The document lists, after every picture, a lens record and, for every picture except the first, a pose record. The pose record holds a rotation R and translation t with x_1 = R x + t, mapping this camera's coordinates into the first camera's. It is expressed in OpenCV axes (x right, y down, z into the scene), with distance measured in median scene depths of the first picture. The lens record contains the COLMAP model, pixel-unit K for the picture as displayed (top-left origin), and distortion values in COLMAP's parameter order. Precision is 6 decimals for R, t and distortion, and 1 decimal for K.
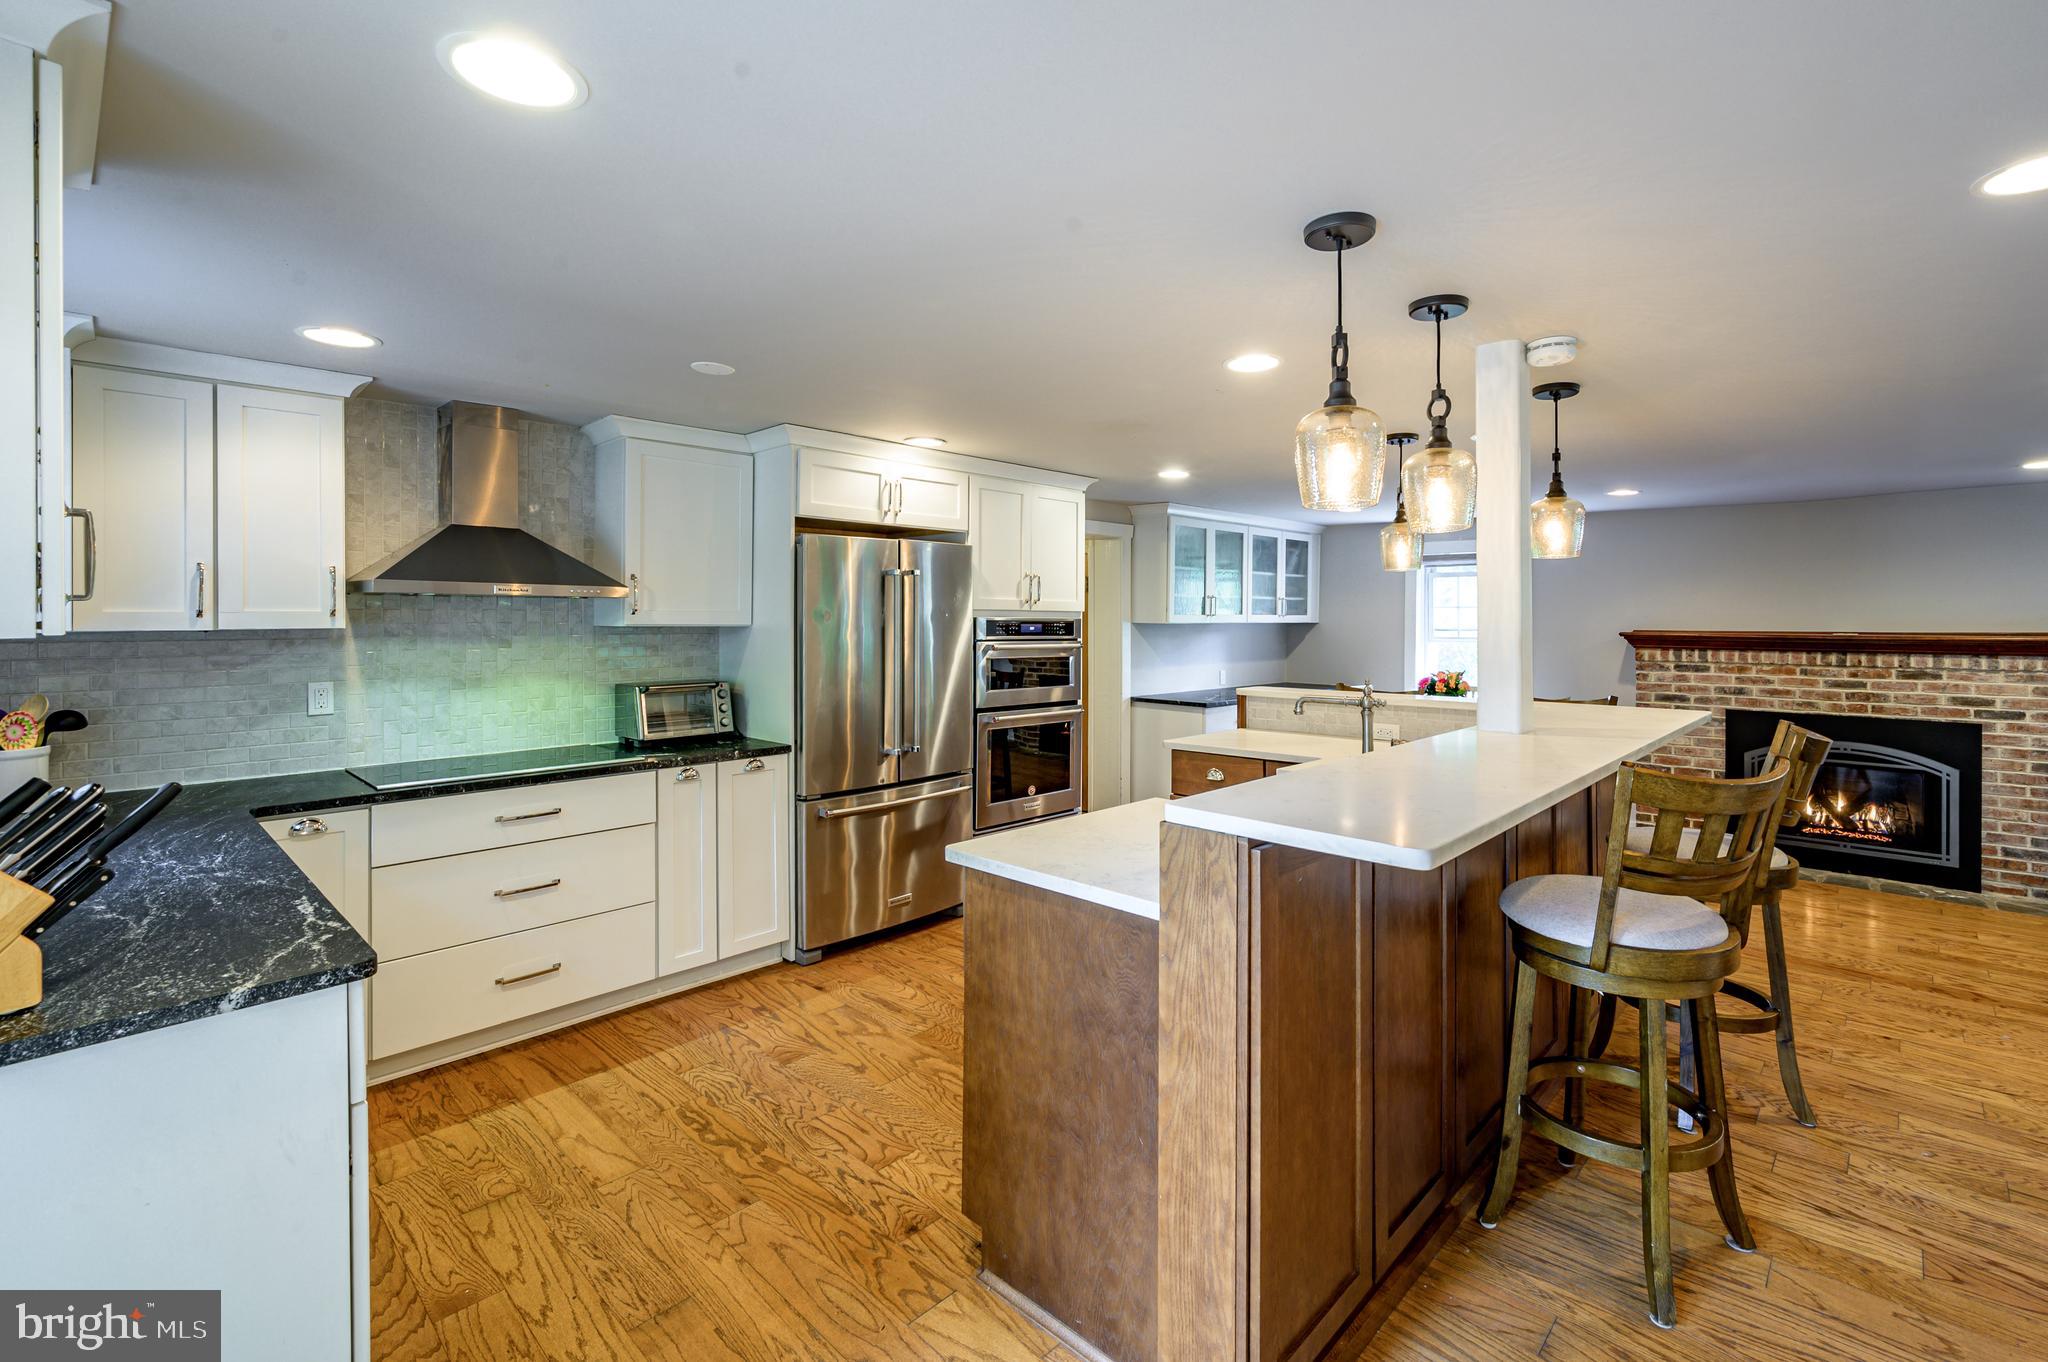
lens RADIAL K [[895.8, 0, 1068.7], [0, 895.8, 615.9], [0, 0, 1]] dist [-0.003105, 0.001369]
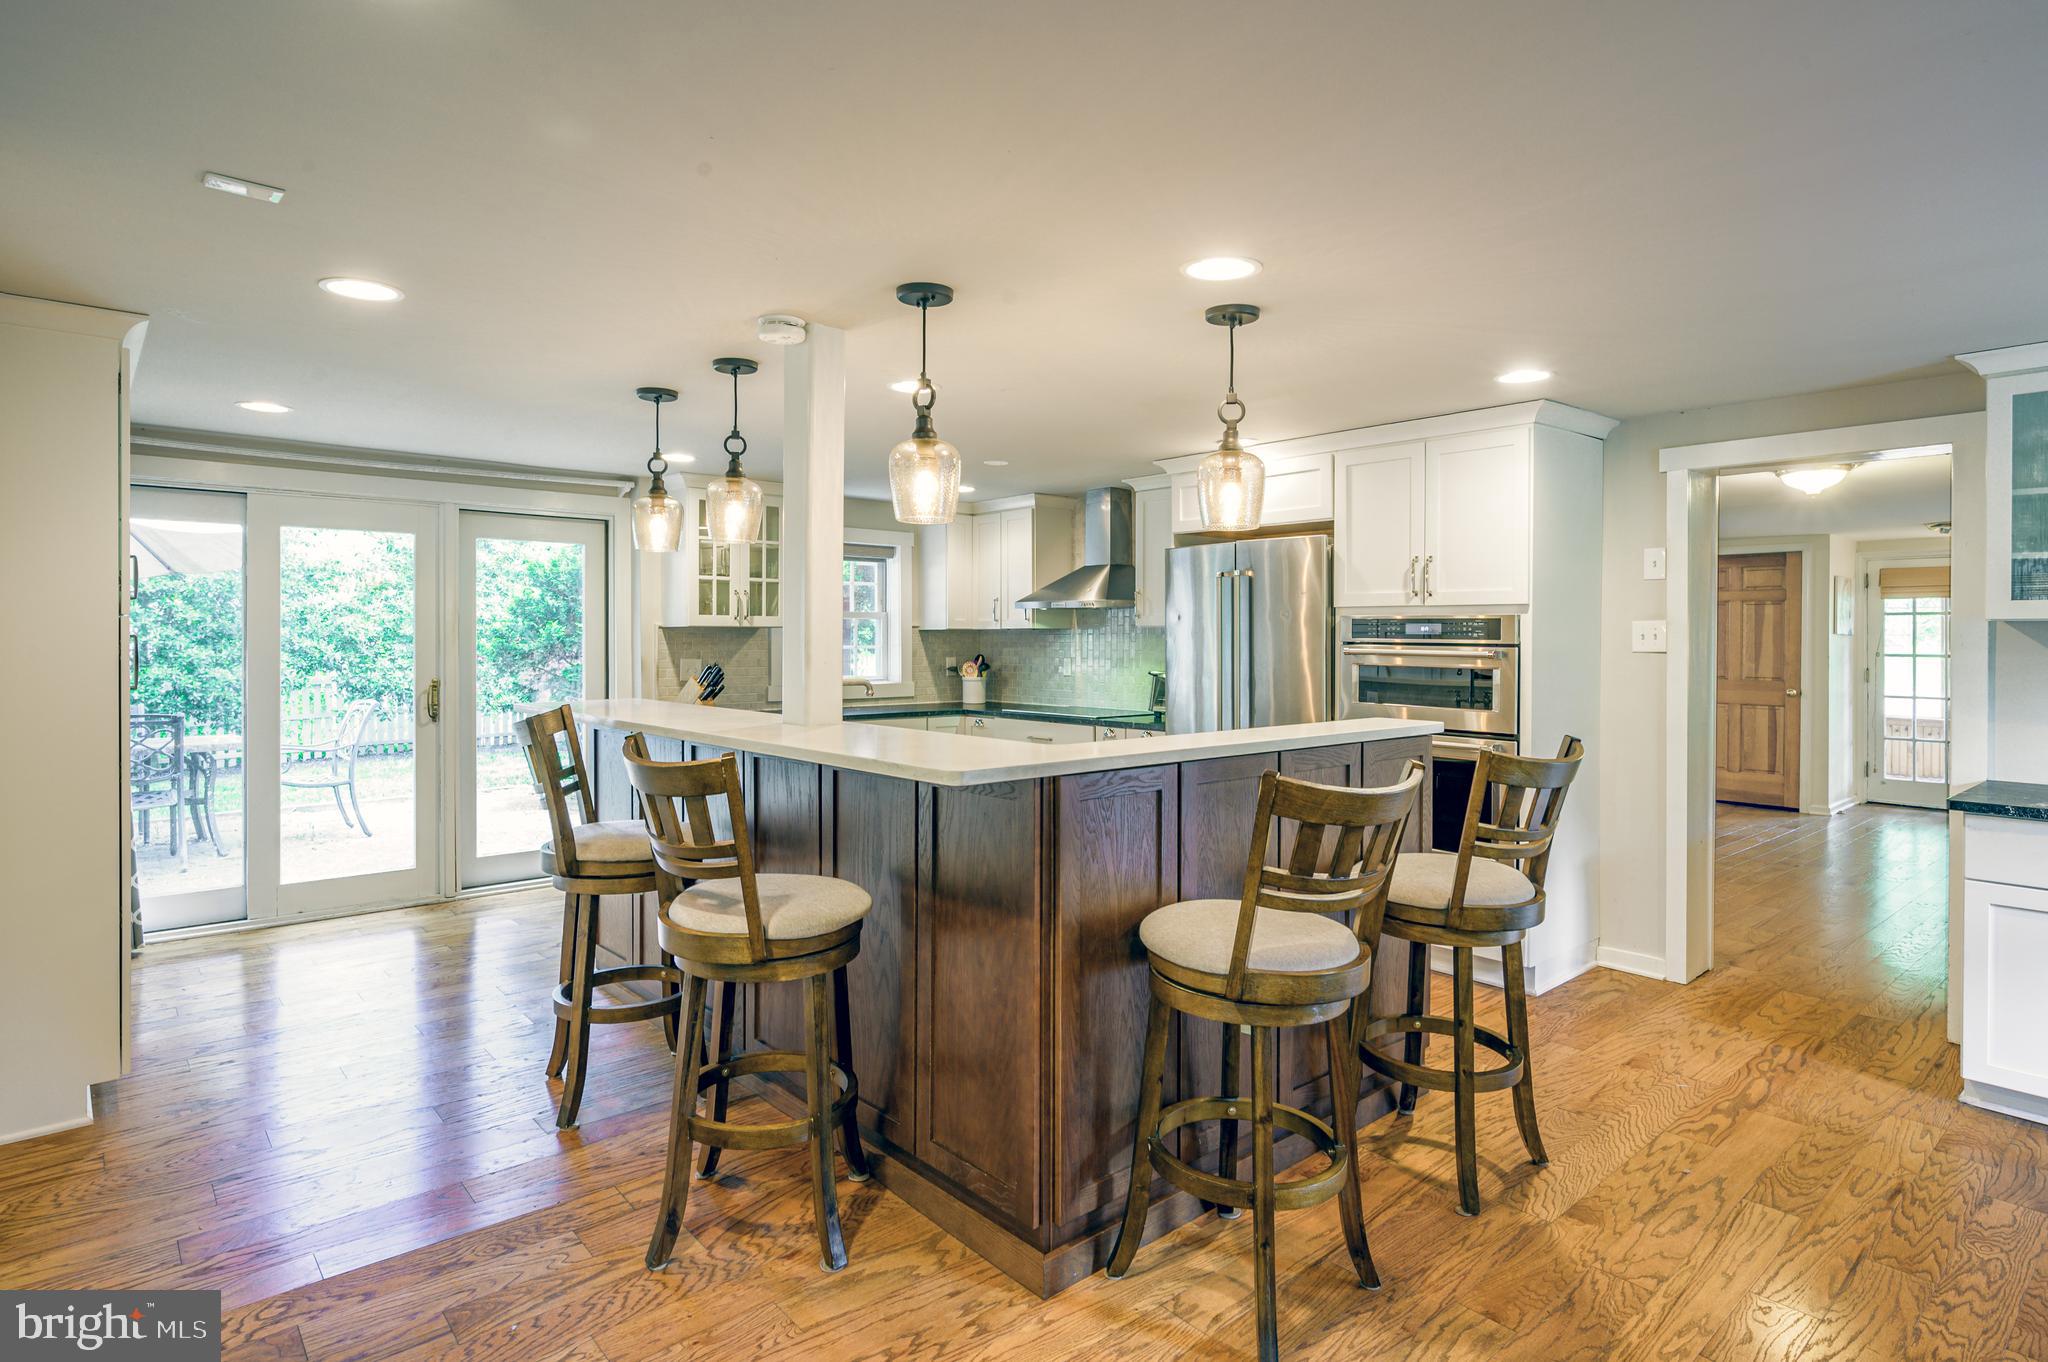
lens RADIAL K [[1082.9, 0, 1038.9], [0, 1082.9, 640.8], [0, 0, 1]] dist [-0.019437, -0.001010]
pose [[-0.098023, 0.001703, -0.995183, 1.194998], [0.001409, 0.999998, 0.001573, 0.029019], [0.995183, -0.001248, -0.098025, 0.995196]]
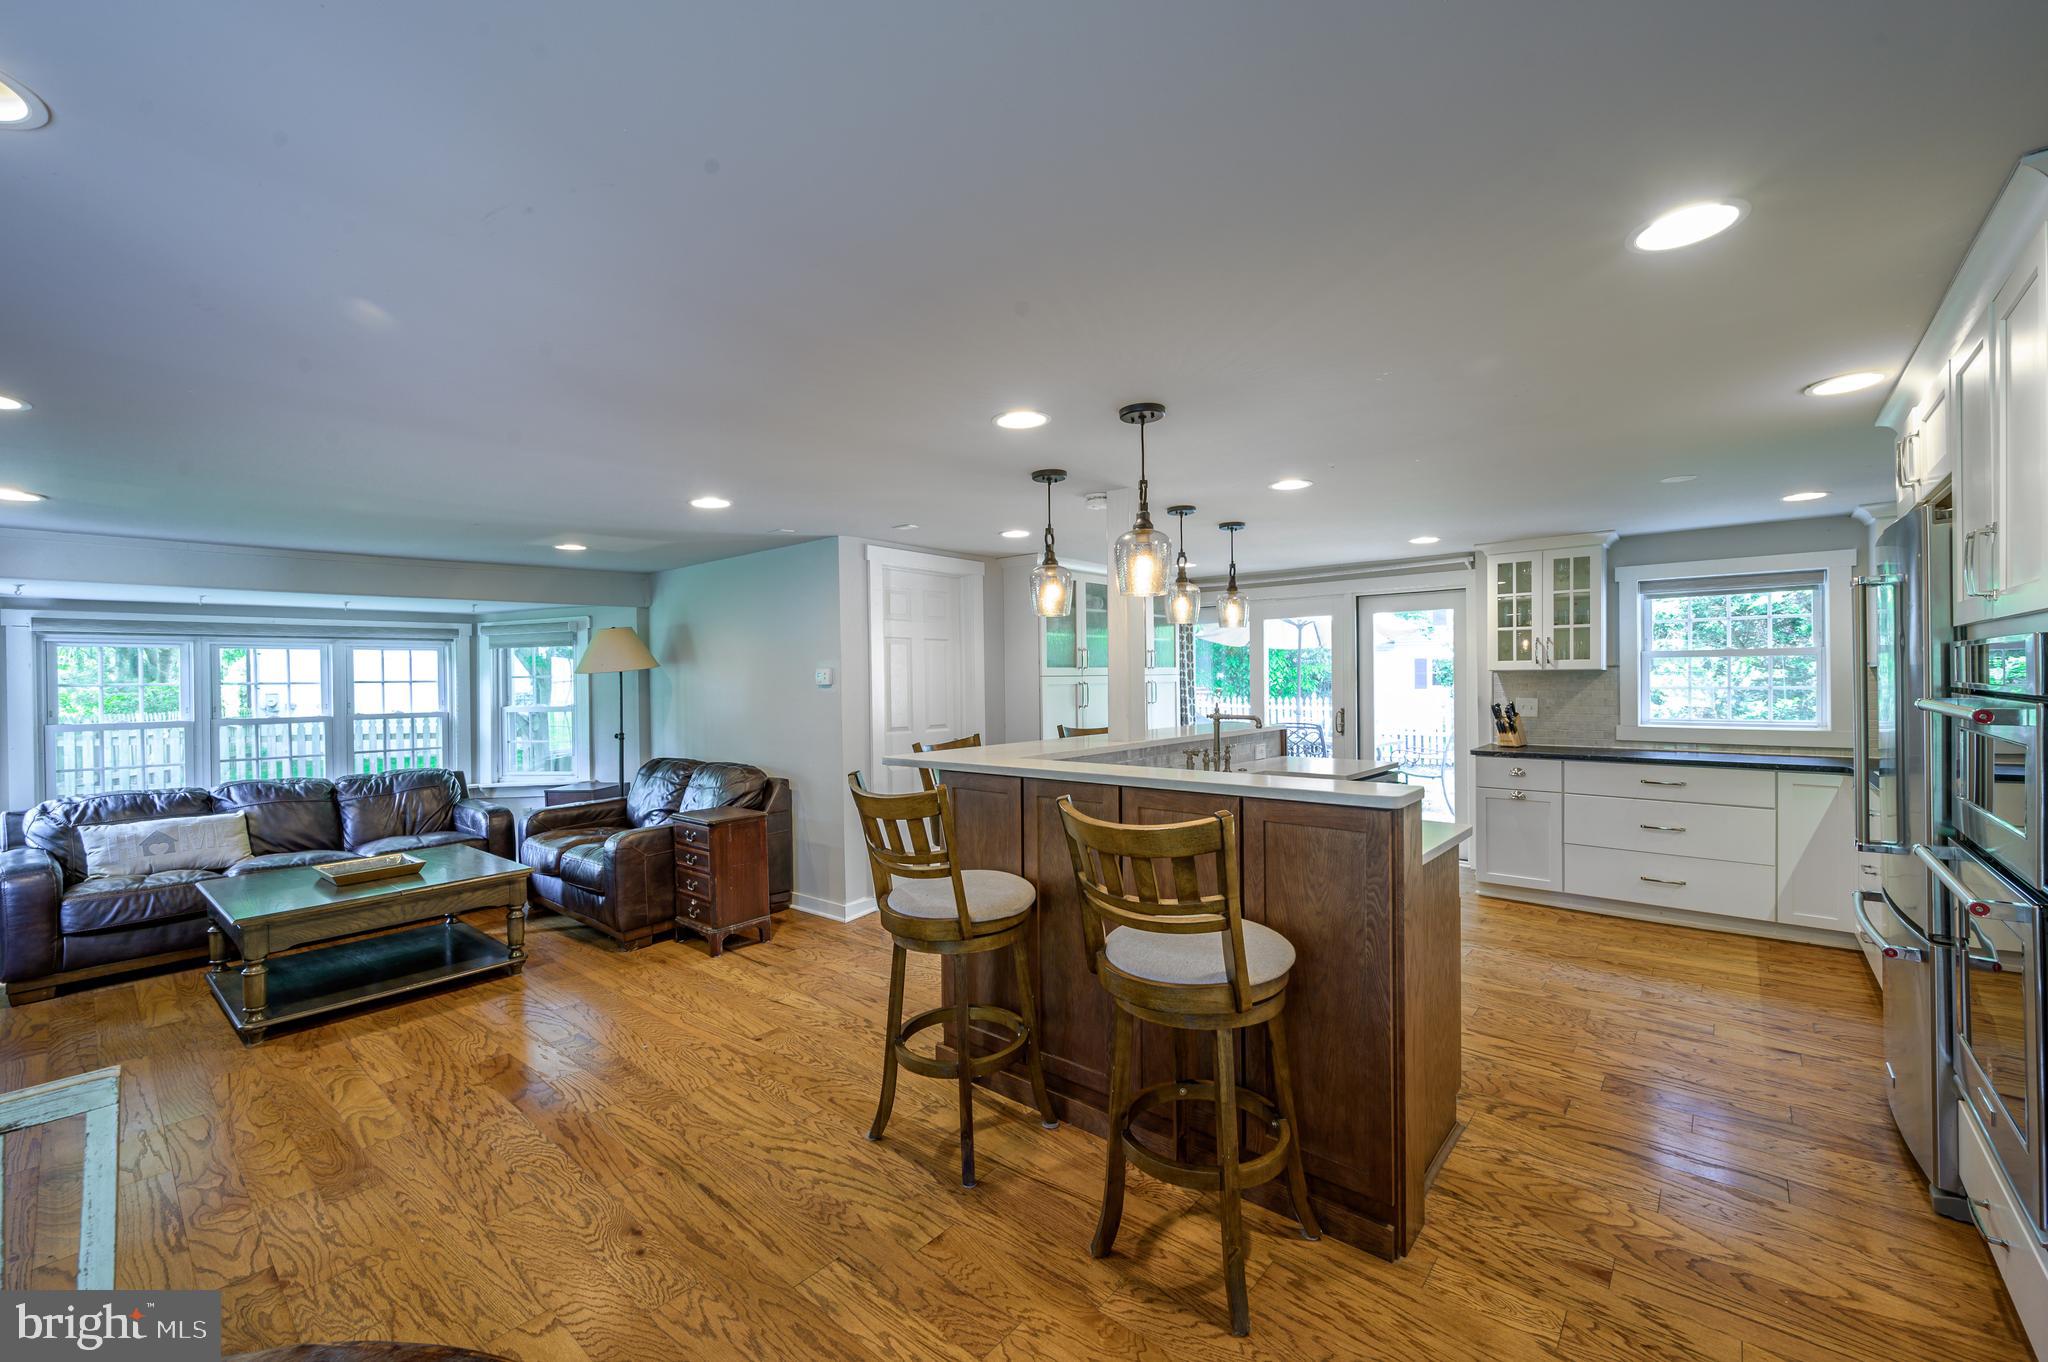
lens RADIAL K [[851.1, 0, 1021.0], [0, 851.1, 683.0], [0, 0, 1]] dist [-0.003542, -0.000439]
pose [[-0.999319, 0.012270, -0.034812, 0.522823], [0.012472, 0.999906, -0.005607, 0.027163], [0.034740, -0.006038, -0.999378, 1.788971]]
